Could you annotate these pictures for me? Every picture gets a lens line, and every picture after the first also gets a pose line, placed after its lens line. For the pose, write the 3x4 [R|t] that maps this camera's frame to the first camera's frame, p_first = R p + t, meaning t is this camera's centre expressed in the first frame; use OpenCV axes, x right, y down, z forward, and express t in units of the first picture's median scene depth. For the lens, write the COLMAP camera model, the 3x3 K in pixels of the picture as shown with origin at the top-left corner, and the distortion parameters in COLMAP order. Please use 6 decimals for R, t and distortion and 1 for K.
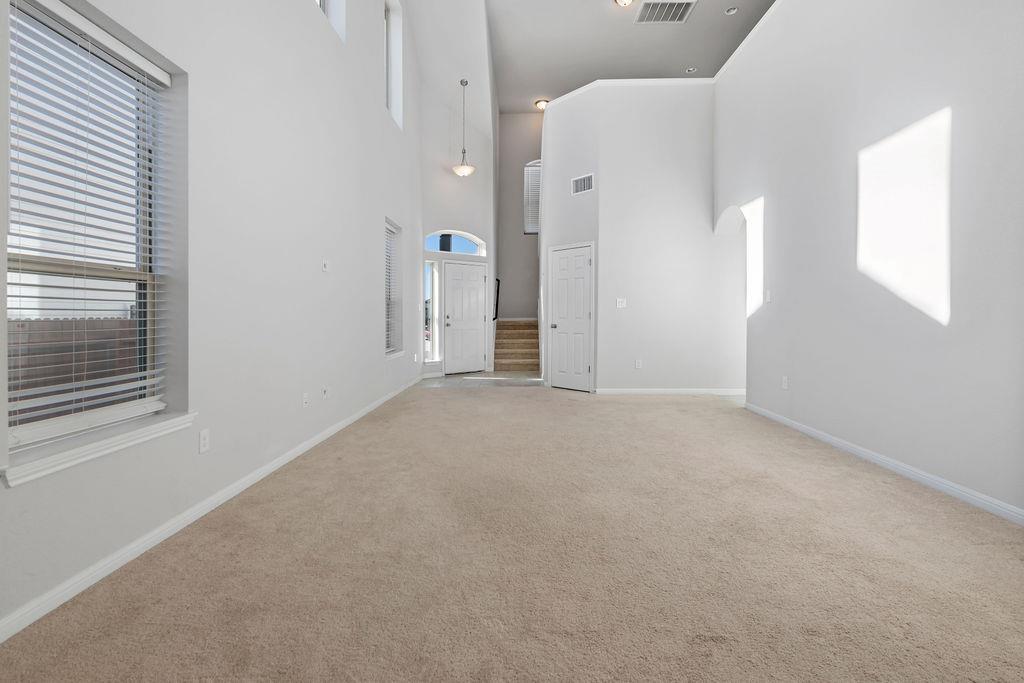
lens RADIAL K [[475.4, 0, 511.8], [0, 475.4, 315.3], [0, 0, 1]] dist [-0.001975, -0.000584]
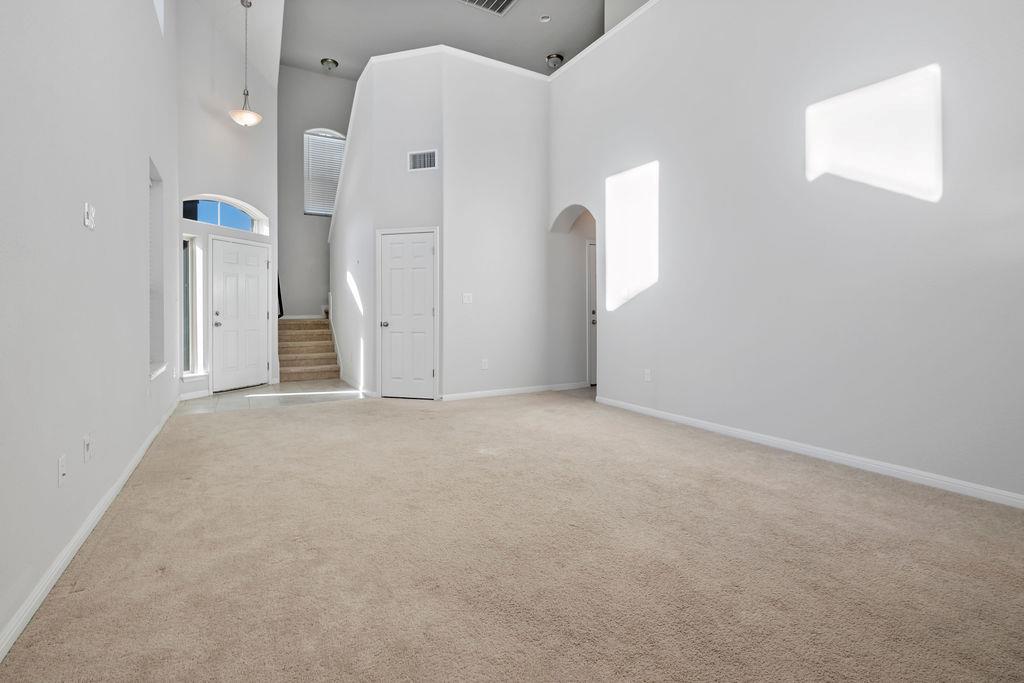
lens RADIAL K [[478.6, 0, 511.0], [0, 478.6, 310.2], [0, 0, 1]] dist [0.000827, -0.000584]
pose [[0.856010, 0.005711, 0.516928, -0.130884], [-0.001760, 0.999965, -0.008133, 0.003839], [-0.516956, 0.006052, 0.855991, 0.138147]]
